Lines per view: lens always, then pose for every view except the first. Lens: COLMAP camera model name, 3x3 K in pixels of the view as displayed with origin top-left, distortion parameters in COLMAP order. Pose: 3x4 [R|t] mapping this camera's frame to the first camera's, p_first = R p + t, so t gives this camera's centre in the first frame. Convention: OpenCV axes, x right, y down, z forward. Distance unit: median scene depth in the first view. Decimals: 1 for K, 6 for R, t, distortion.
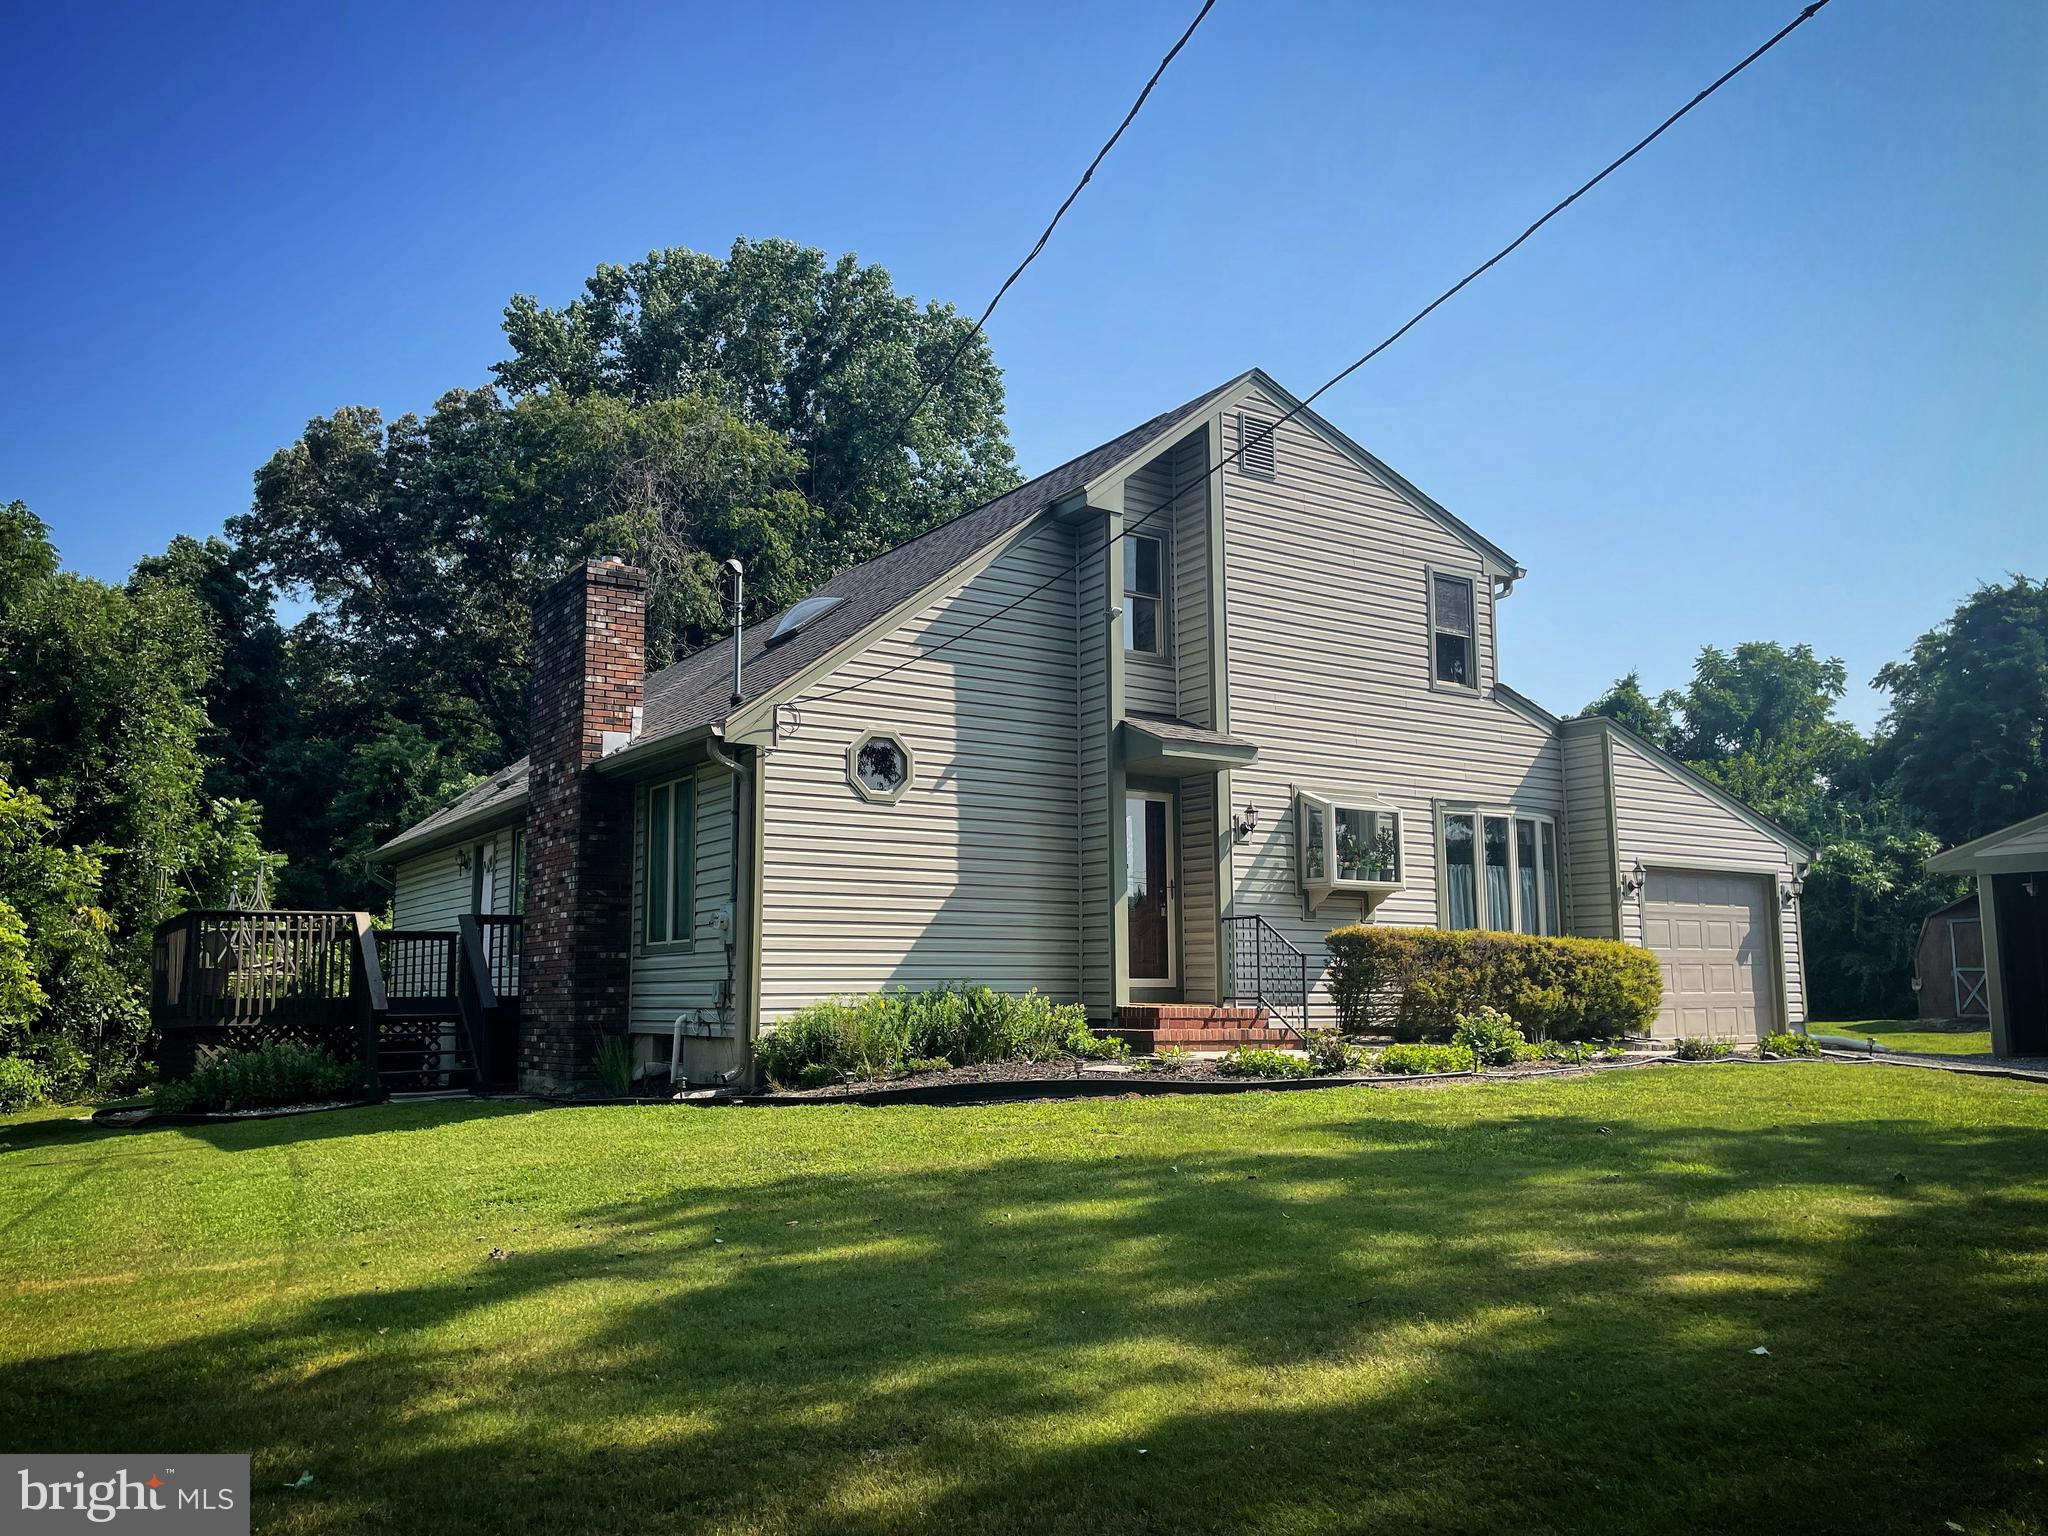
lens RADIAL K [[1554.1, 0, 1020.9], [0, 1554.1, 779.8], [0, 0, 1]] dist [0.092491, -0.118376]
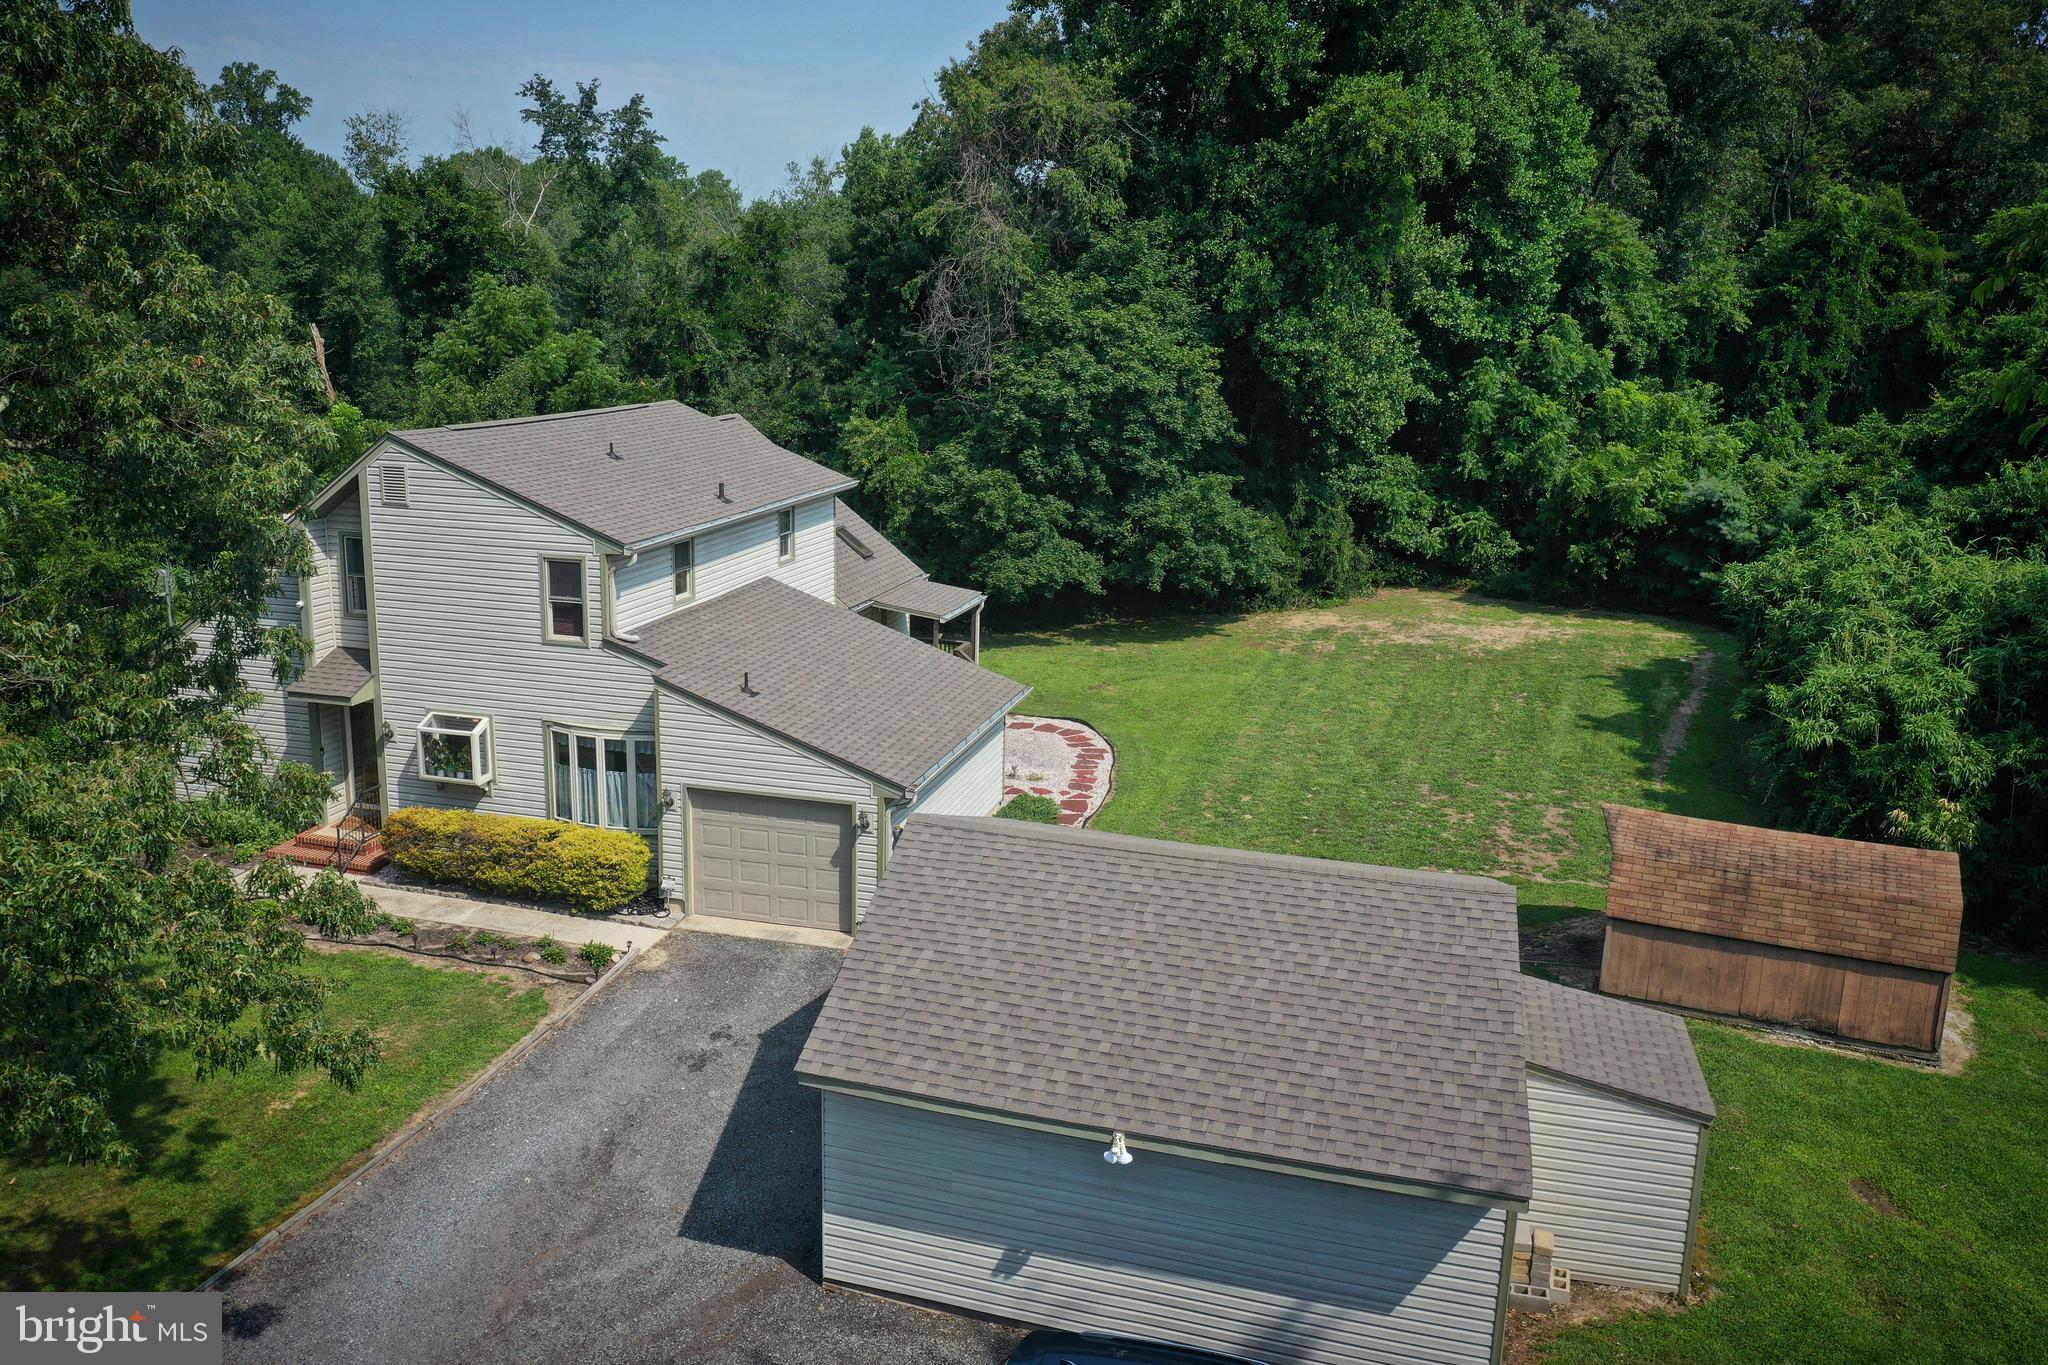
lens RADIAL K [[1621.1, 0, 1016.1], [0, 1621.1, 667.5], [0, 0, 1]] dist [-0.001961, 0.003393]
pose [[0.656737, 0.186465, -0.730703, 1.748347], [0.075887, 0.947690, 0.310041, -0.495300], [0.750292, -0.259067, 0.608233, 0.469301]]
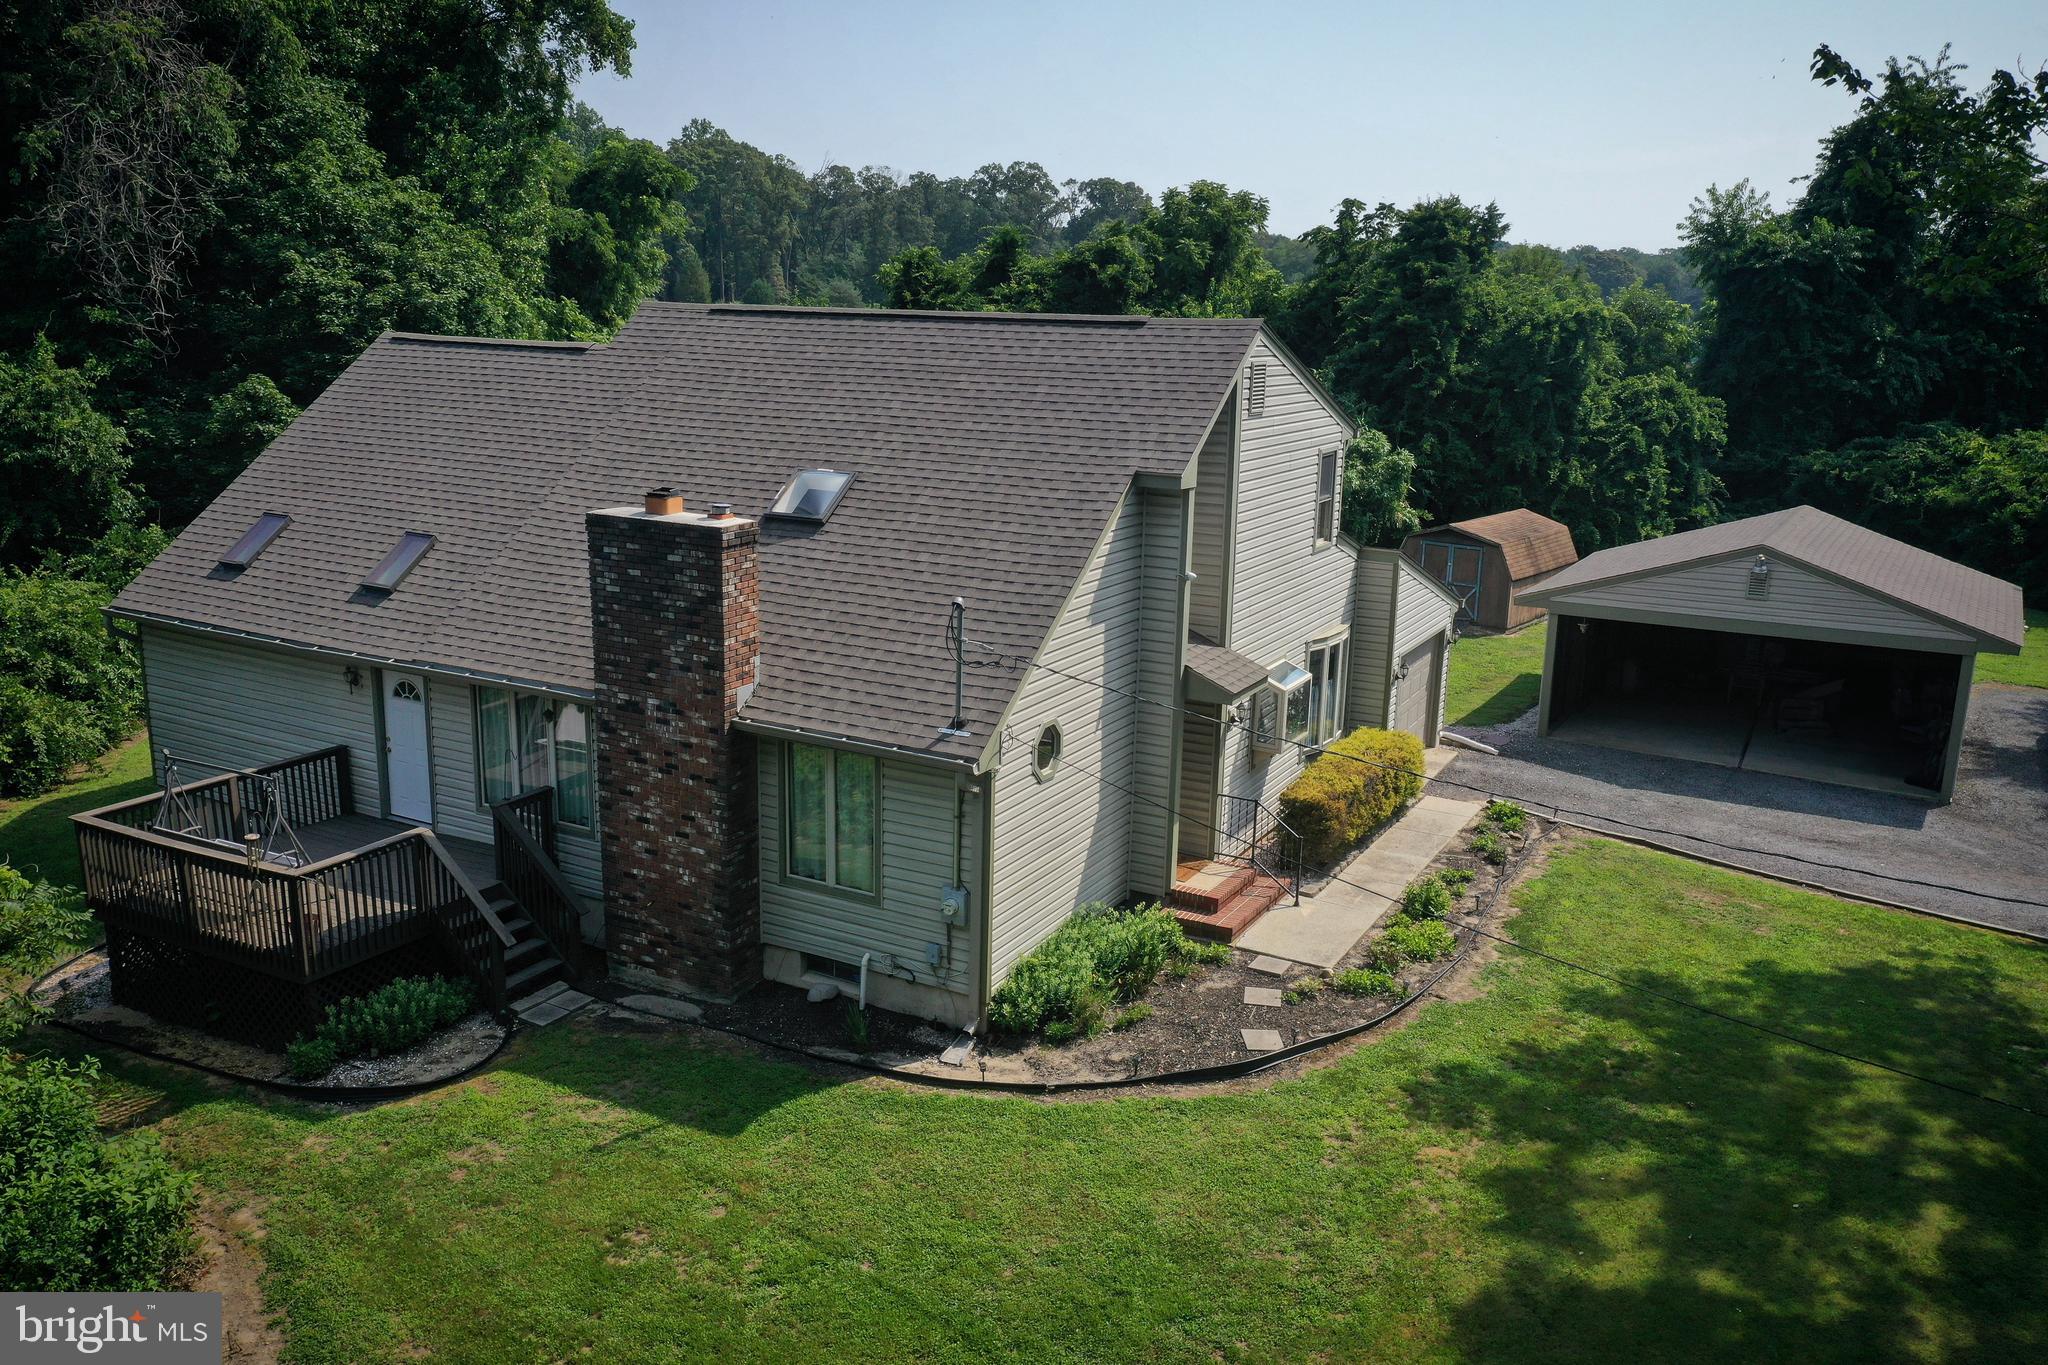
lens RADIAL K [[1621.1, 0, 1028.4], [0, 1621.1, 672.3], [0, 0, 1]] dist [-0.001961, 0.003393]
pose [[0.884476, -0.079867, 0.459700, -0.580910], [-0.093447, 0.934957, 0.342232, -0.422339], [-0.457133, -0.345653, 0.819484, 0.022705]]
